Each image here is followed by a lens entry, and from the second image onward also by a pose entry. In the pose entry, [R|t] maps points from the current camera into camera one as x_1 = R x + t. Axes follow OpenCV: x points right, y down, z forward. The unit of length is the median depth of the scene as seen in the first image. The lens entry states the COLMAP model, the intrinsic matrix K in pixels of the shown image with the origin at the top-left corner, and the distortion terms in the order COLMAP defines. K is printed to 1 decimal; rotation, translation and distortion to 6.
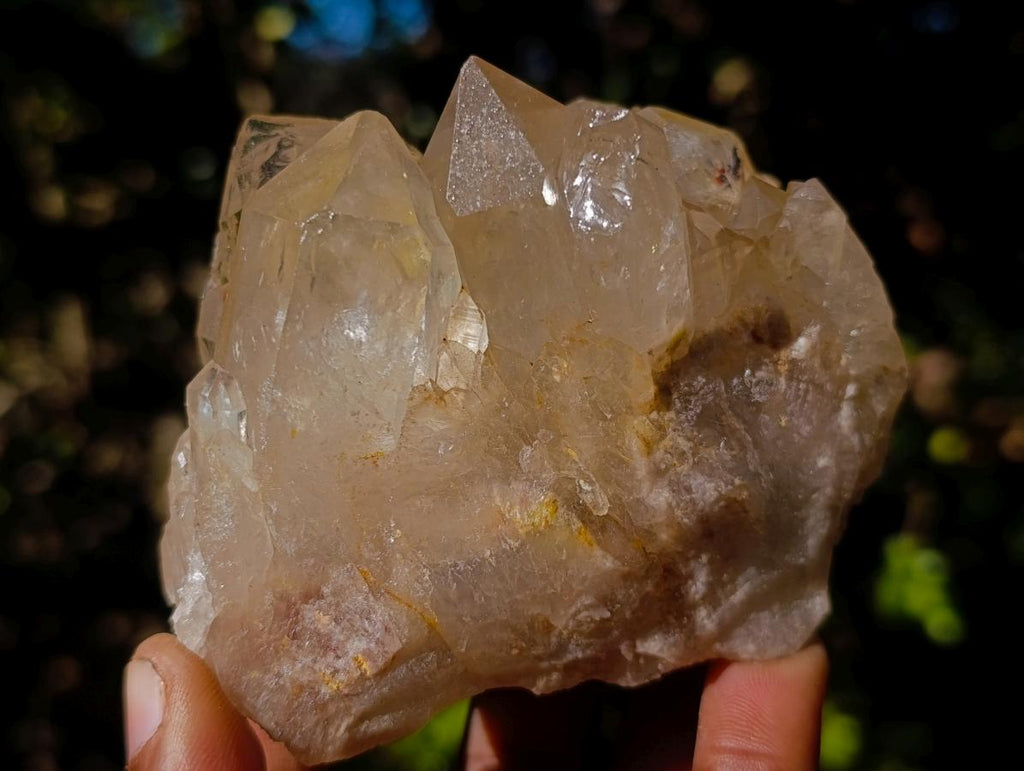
lens RADIAL K [[1599.7, 0, 549.7], [0, 1599.7, 380.7], [0, 0, 1]] dist [0.143934, 0.000000]
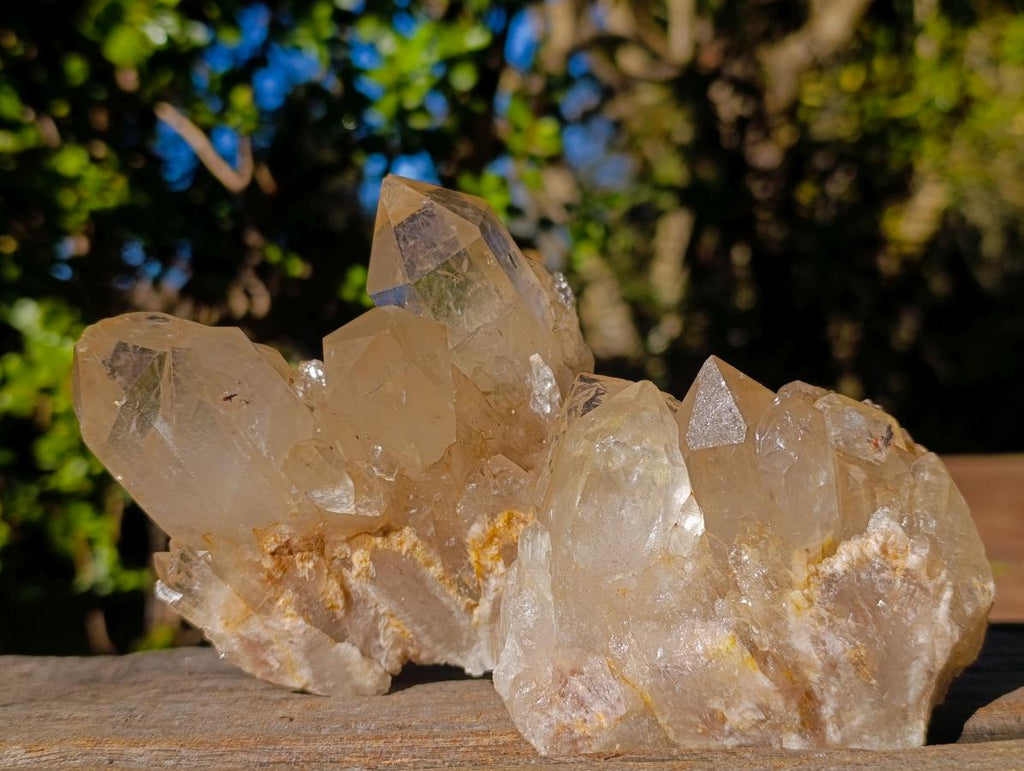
lens RADIAL K [[1599.7, 0, 514.6], [0, 1599.7, 389.4], [0, 0, 1]] dist [0.143934, 0.000000]
pose [[0.962204, 0.106145, -0.250791, 0.164963], [-0.133522, 0.986506, -0.094755, 0.014339], [0.237349, 0.124660, 0.963393, -0.599103]]
